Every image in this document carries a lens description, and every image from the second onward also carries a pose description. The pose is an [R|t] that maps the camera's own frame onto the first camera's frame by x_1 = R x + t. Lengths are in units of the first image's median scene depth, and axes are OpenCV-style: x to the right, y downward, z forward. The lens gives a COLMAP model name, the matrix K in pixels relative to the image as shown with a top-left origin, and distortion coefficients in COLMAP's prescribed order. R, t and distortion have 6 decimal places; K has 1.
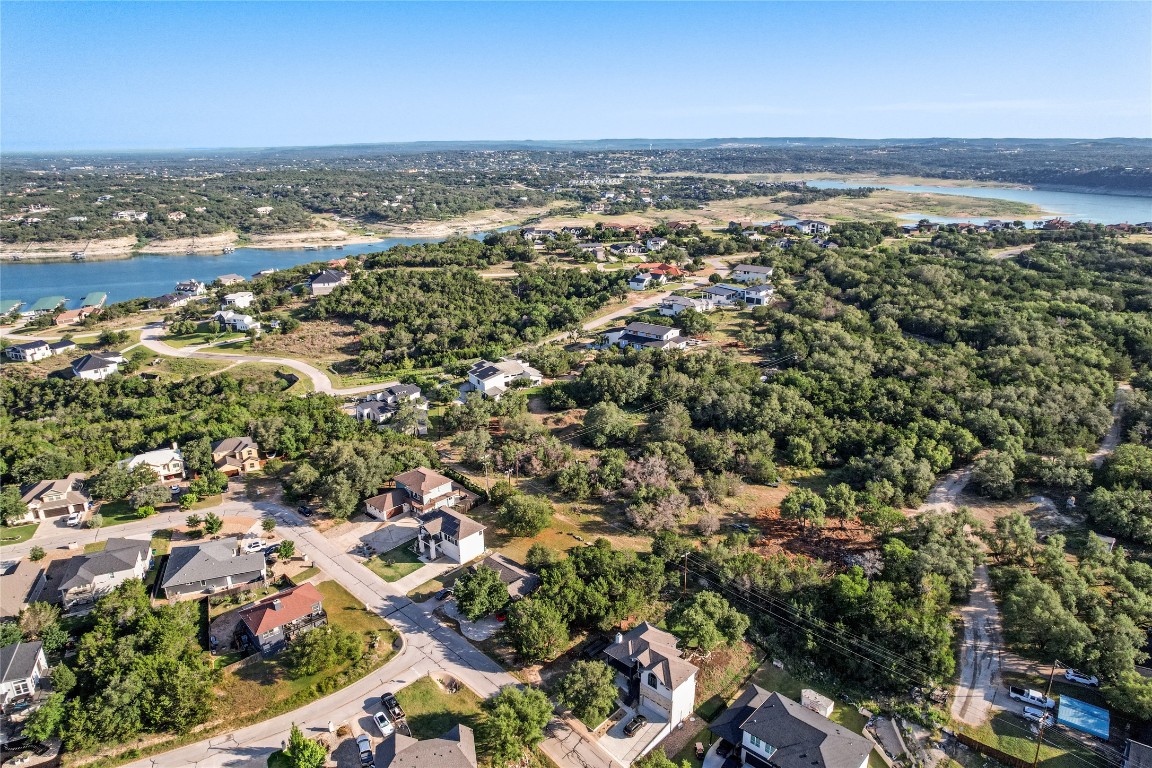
lens RADIAL K [[739.9, 0, 576.0], [0, 739.9, 384.0], [0, 0, 1]] dist [-0.082471, 0.080241]
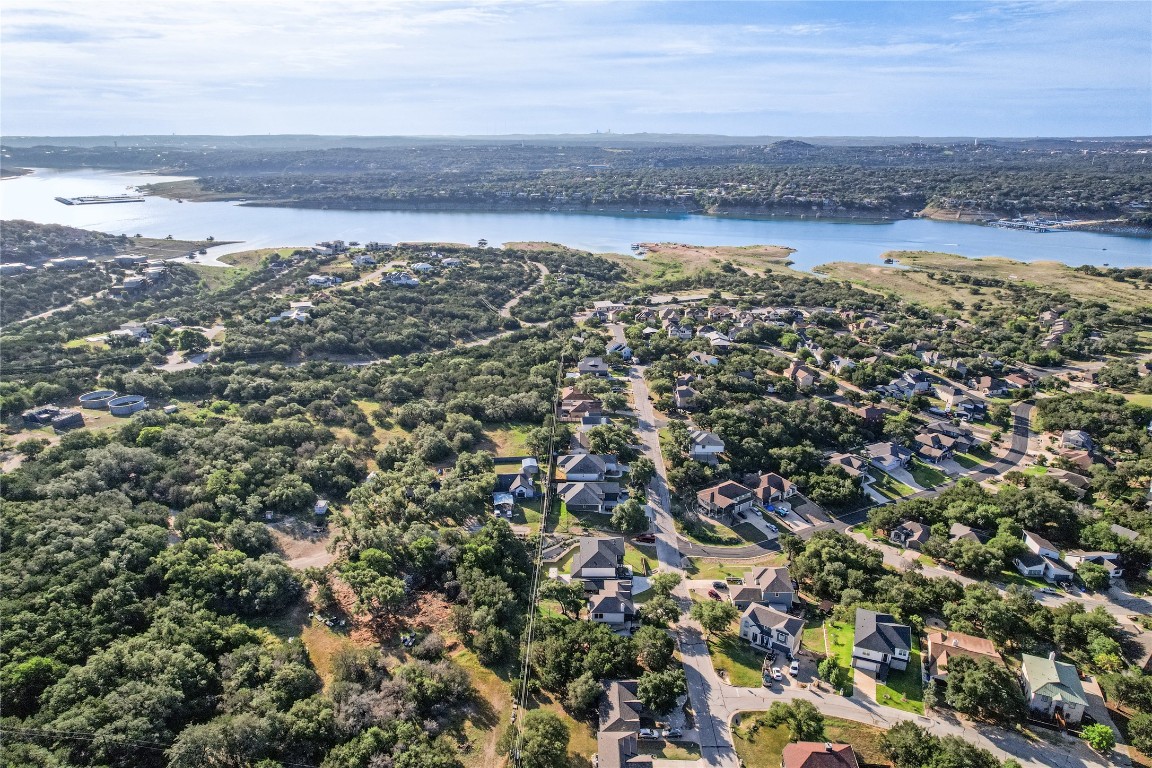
lens RADIAL K [[739.9, 0, 576.0], [0, 739.9, 384.0], [0, 0, 1]] dist [-0.082471, 0.080241]
pose [[-0.680373, -0.233323, 0.694732, -0.339858], [0.237401, 0.826683, 0.510133, -0.341397], [-0.693349, 0.512011, -0.507062, 0.667243]]
